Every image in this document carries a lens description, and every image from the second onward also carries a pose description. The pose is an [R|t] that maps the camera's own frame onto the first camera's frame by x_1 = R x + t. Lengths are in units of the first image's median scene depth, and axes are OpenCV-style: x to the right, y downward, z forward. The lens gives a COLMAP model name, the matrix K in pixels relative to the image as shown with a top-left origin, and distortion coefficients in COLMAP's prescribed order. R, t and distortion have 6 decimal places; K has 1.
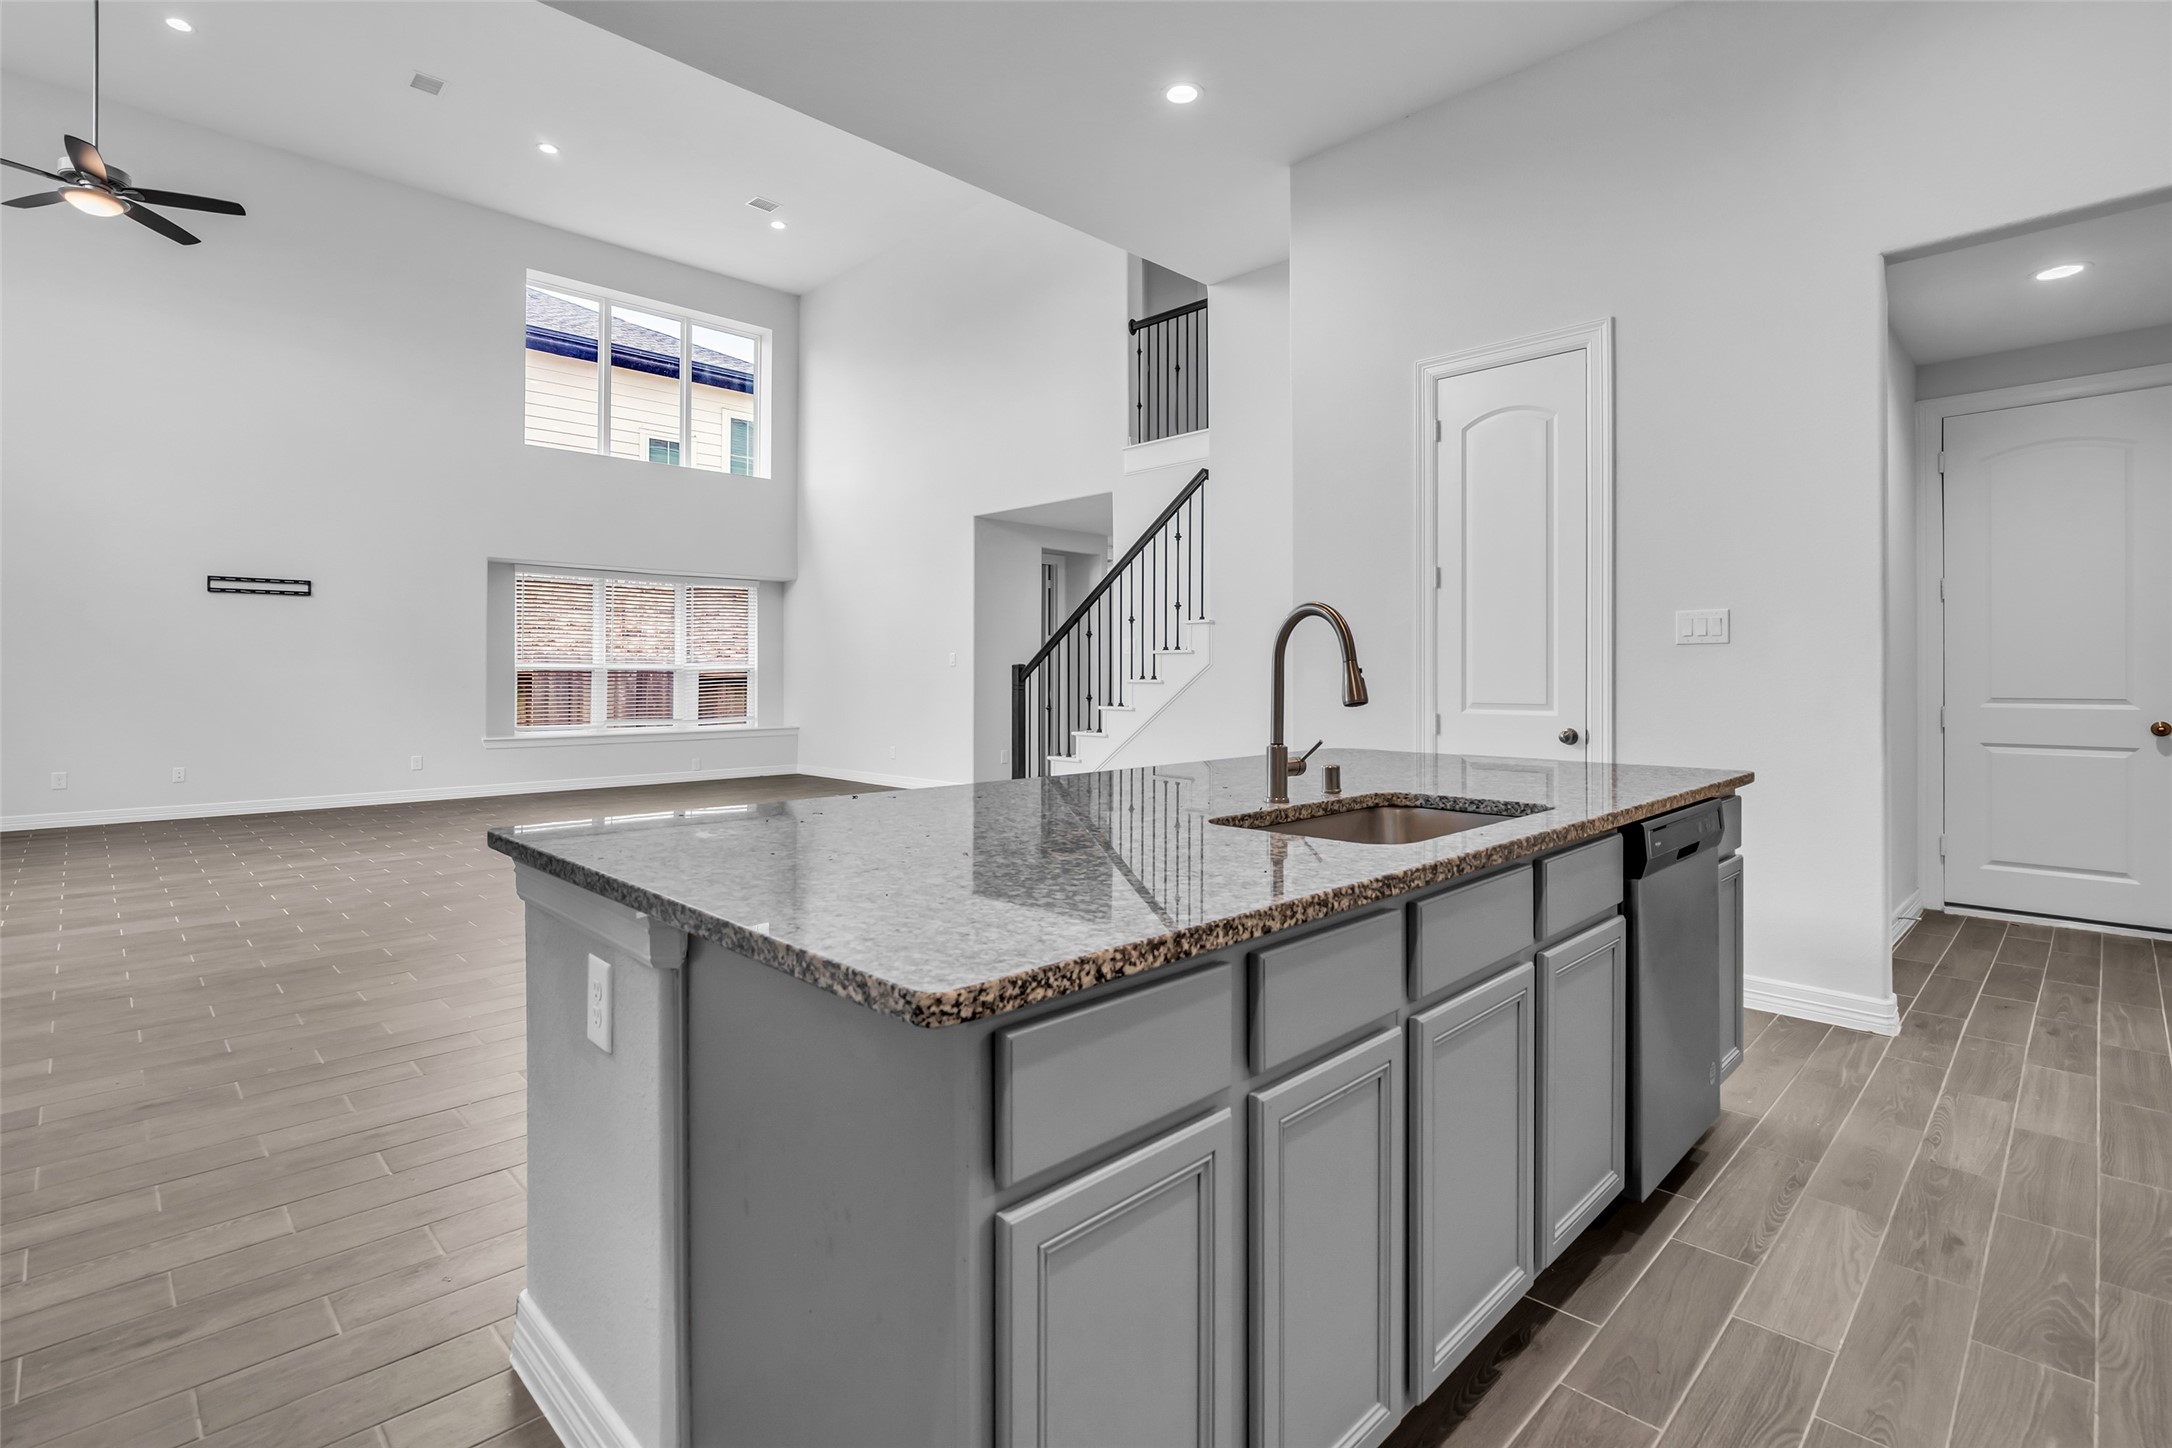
lens RADIAL K [[1003.3, 0, 1072.9], [0, 1003.3, 668.7], [0, 0, 1]] dist [-0.013310, 0.001828]
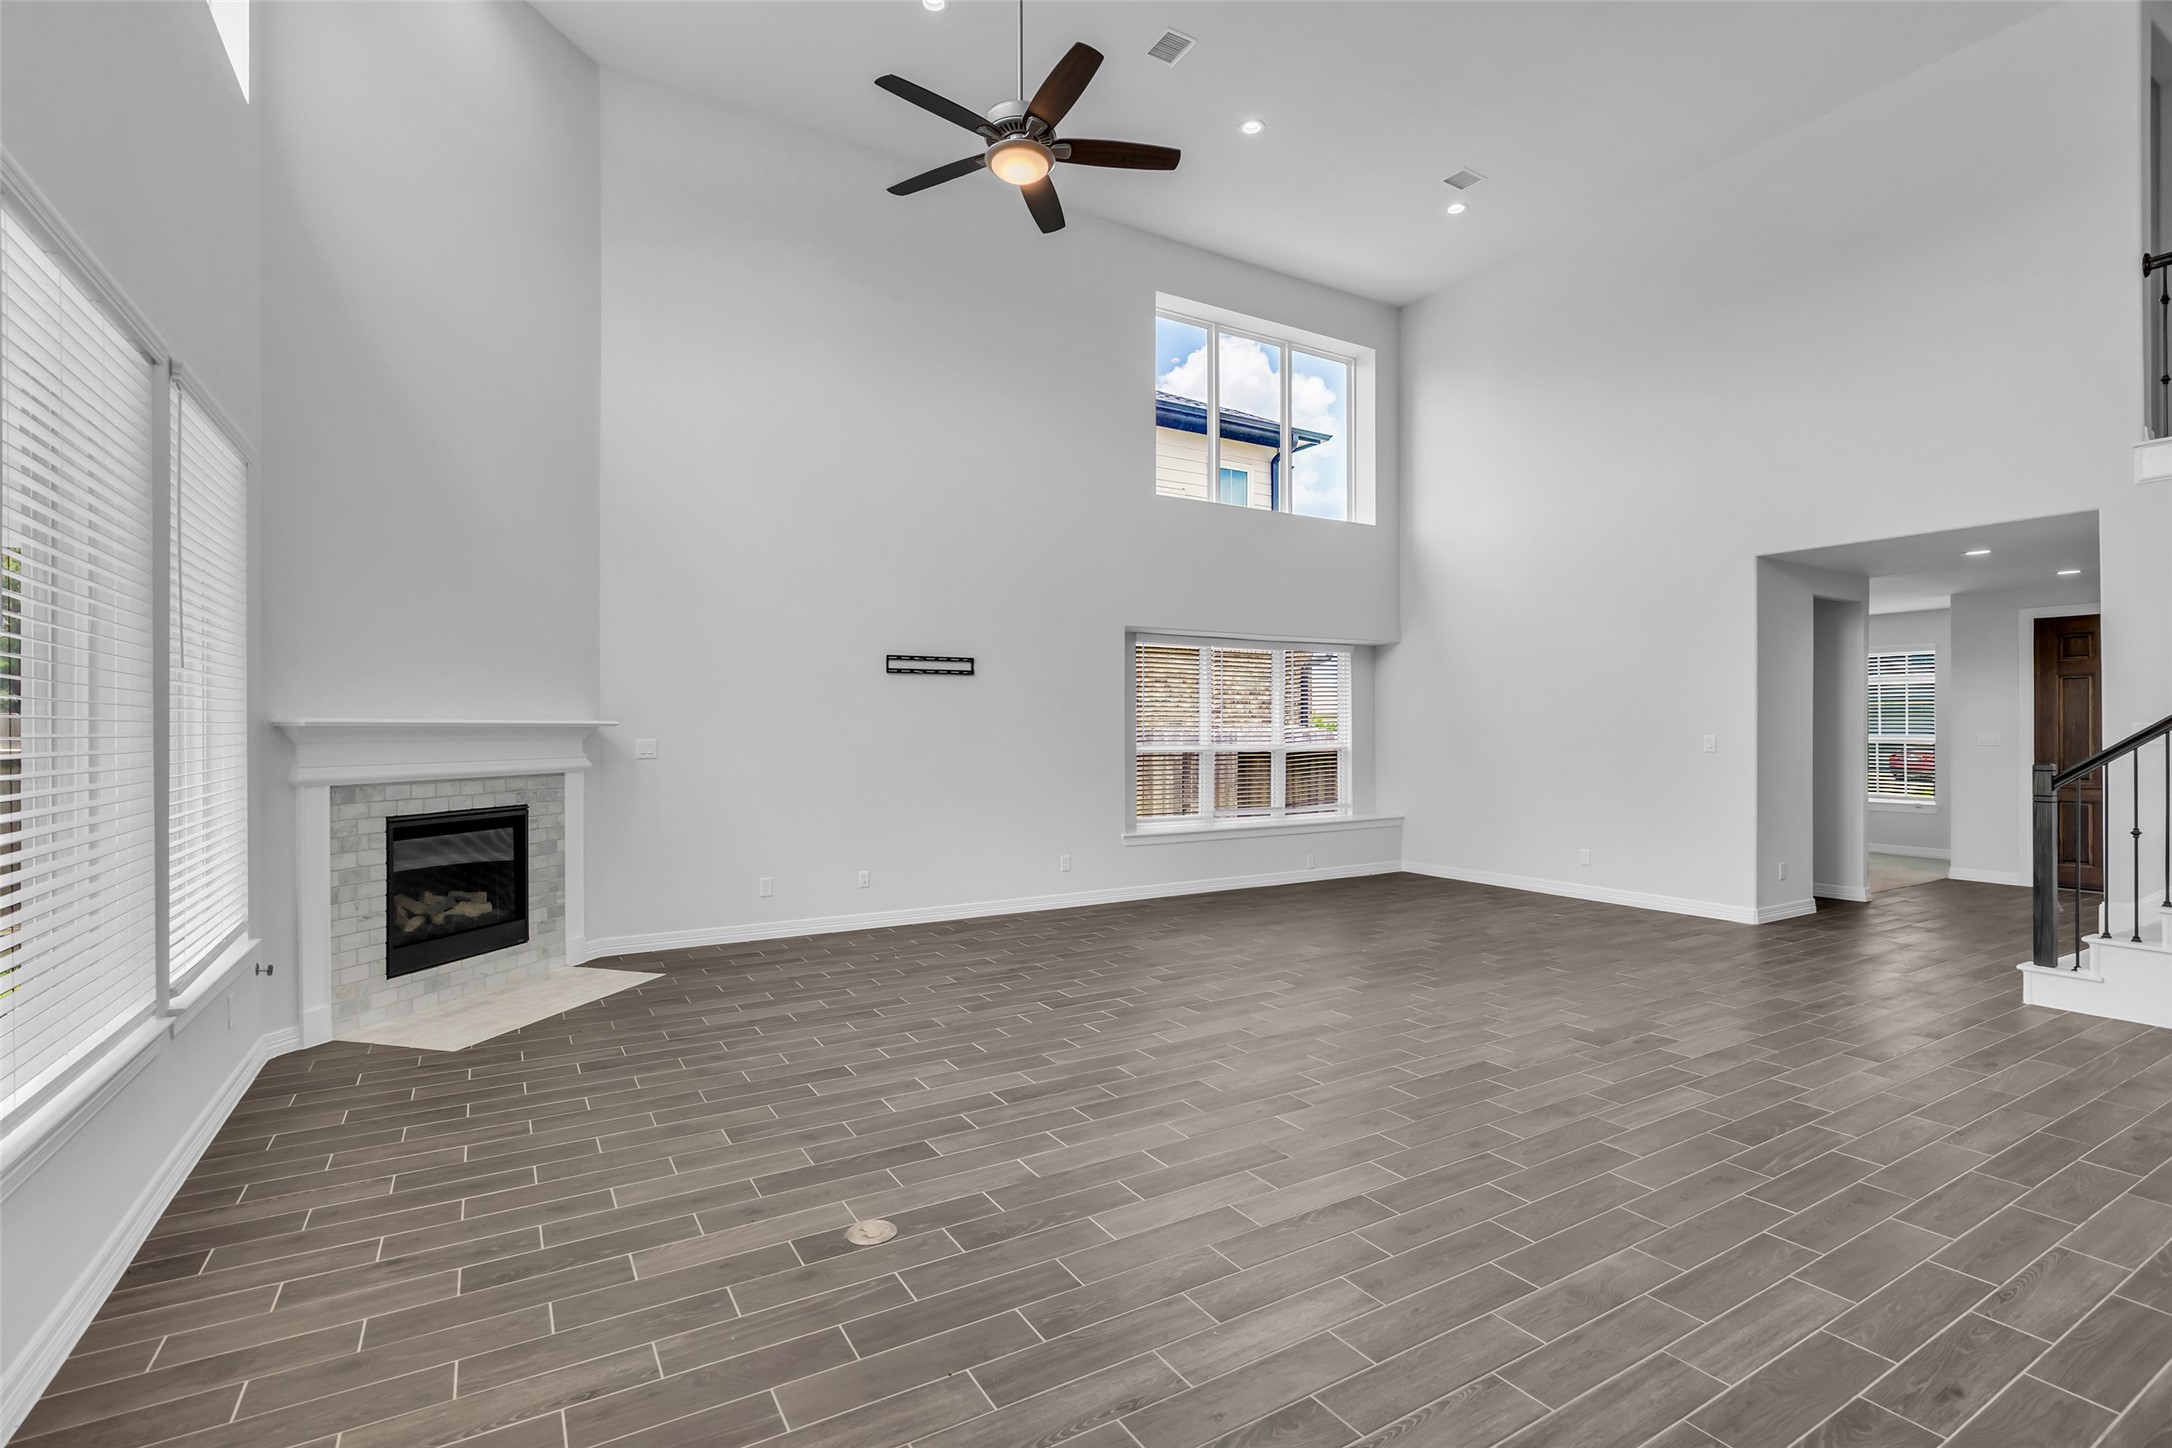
lens RADIAL K [[1003.3, 0, 1106.8], [0, 1003.3, 720.7], [0, 0, 1]] dist [-0.013310, 0.001828]
pose [[0.972772, -0.005356, -0.231703, -0.374650], [0.004470, 0.999981, -0.004351, -0.023958], [0.231722, 0.003197, 0.972777, 0.140509]]
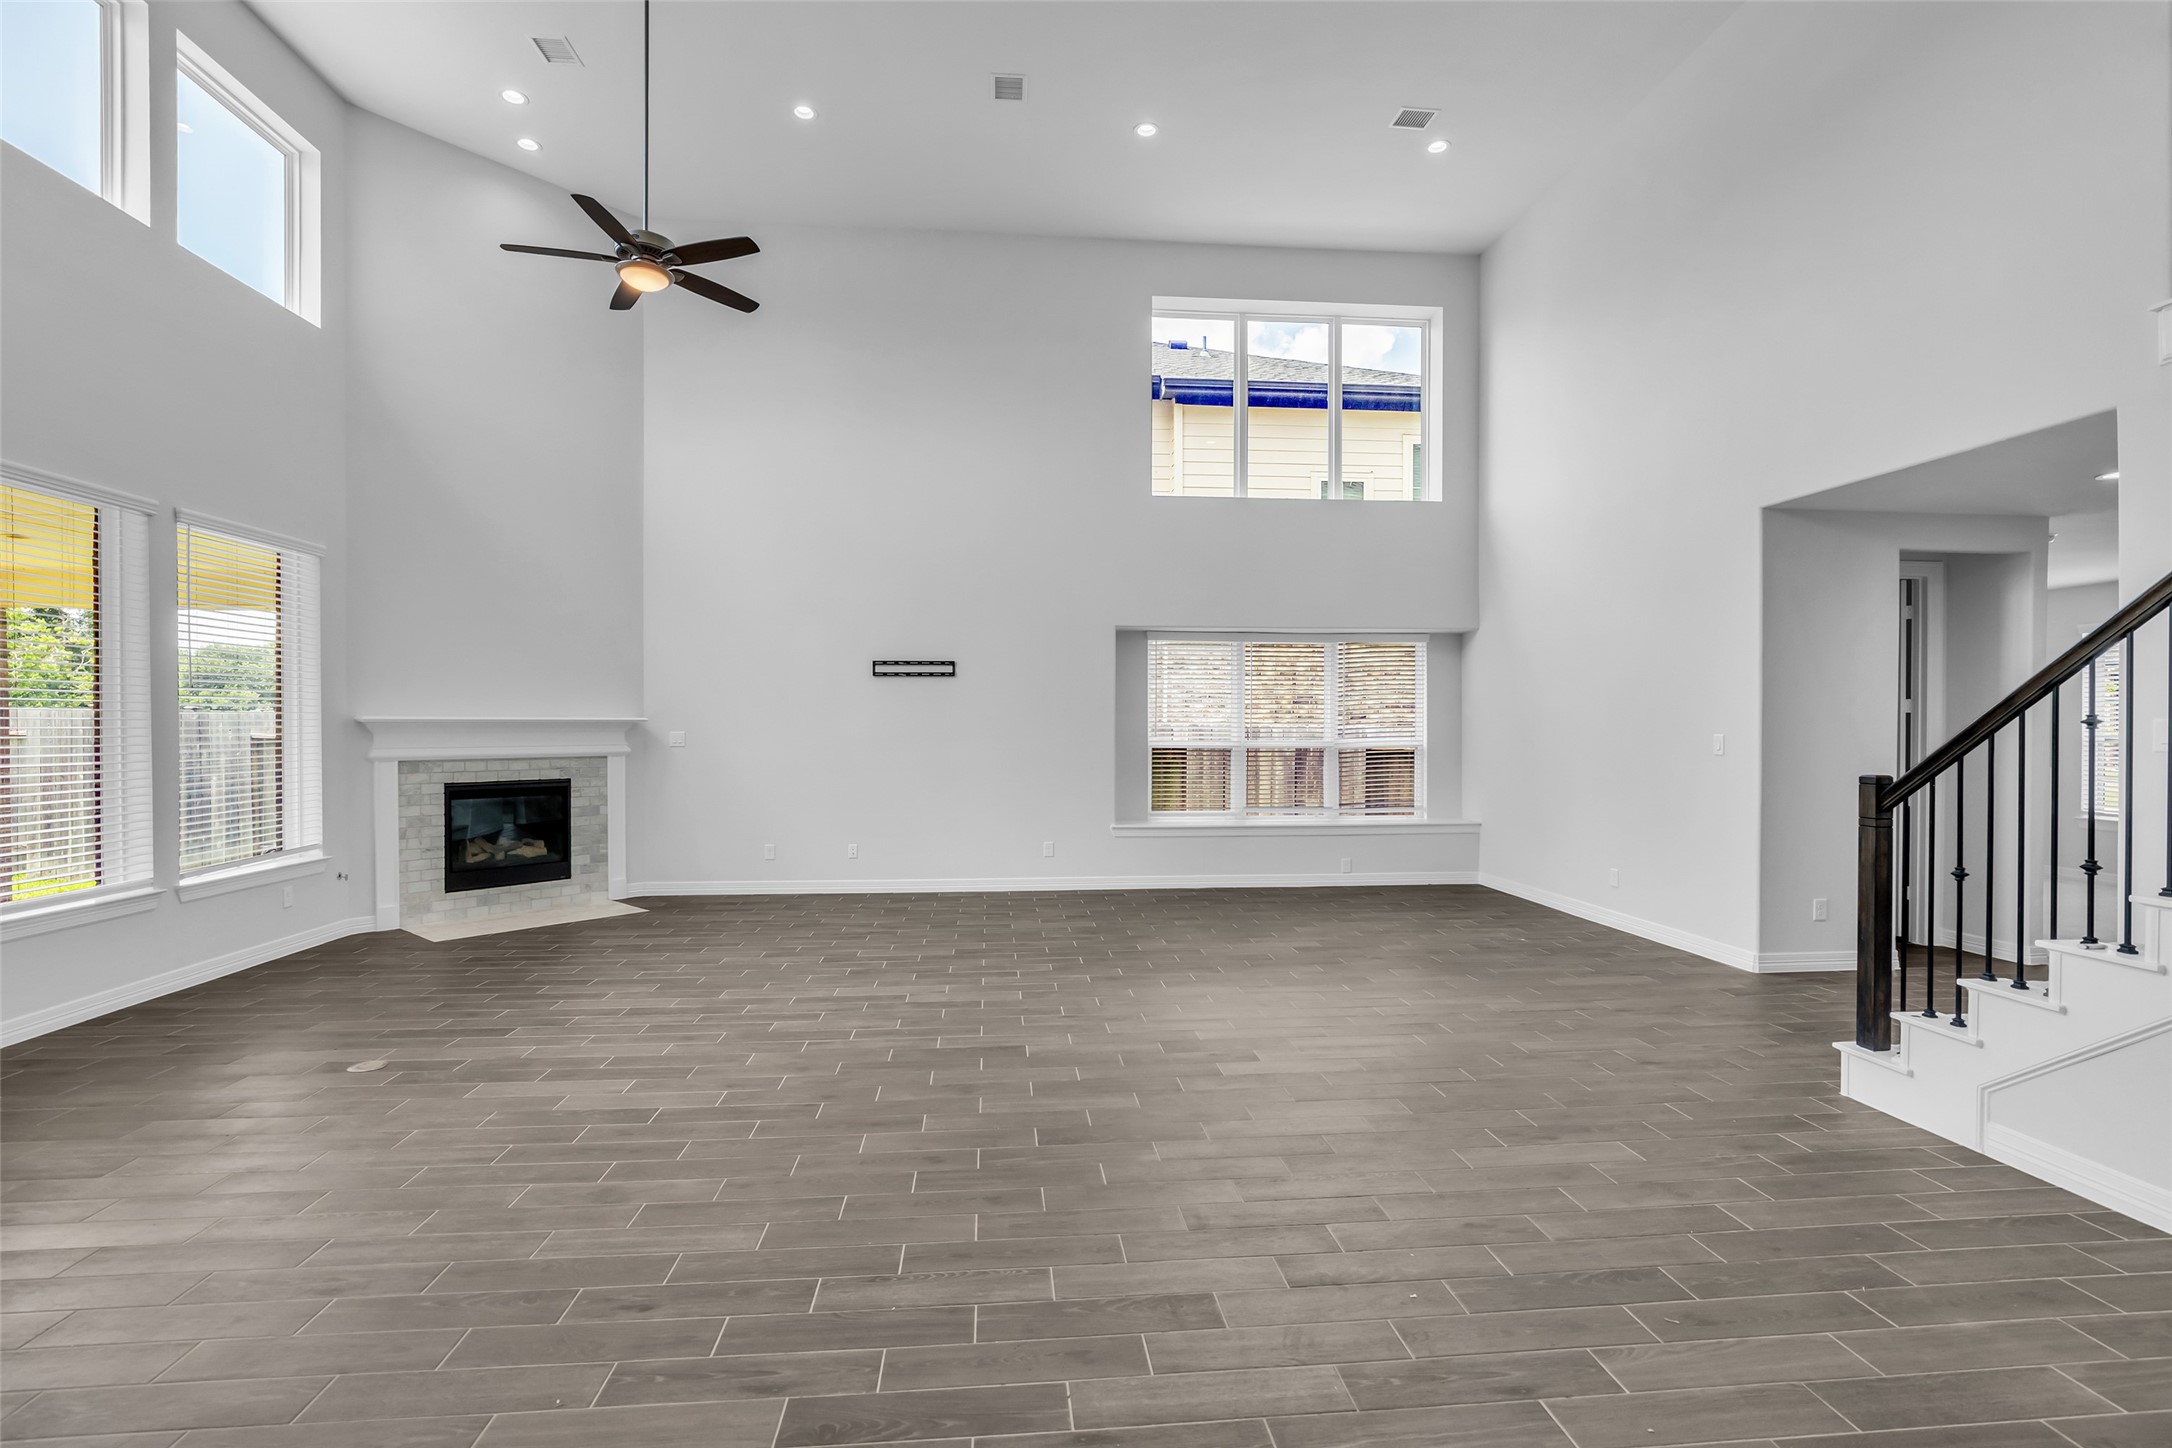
lens RADIAL K [[1003.3, 0, 1082.7], [0, 1003.3, 725.4], [0, 0, 1]] dist [-0.013310, 0.001828]
pose [[0.775506, 0.000009, -0.631340, -0.033809], [0.003486, 0.999985, 0.004297, -0.023823], [0.631330, -0.005533, 0.775494, 0.260176]]
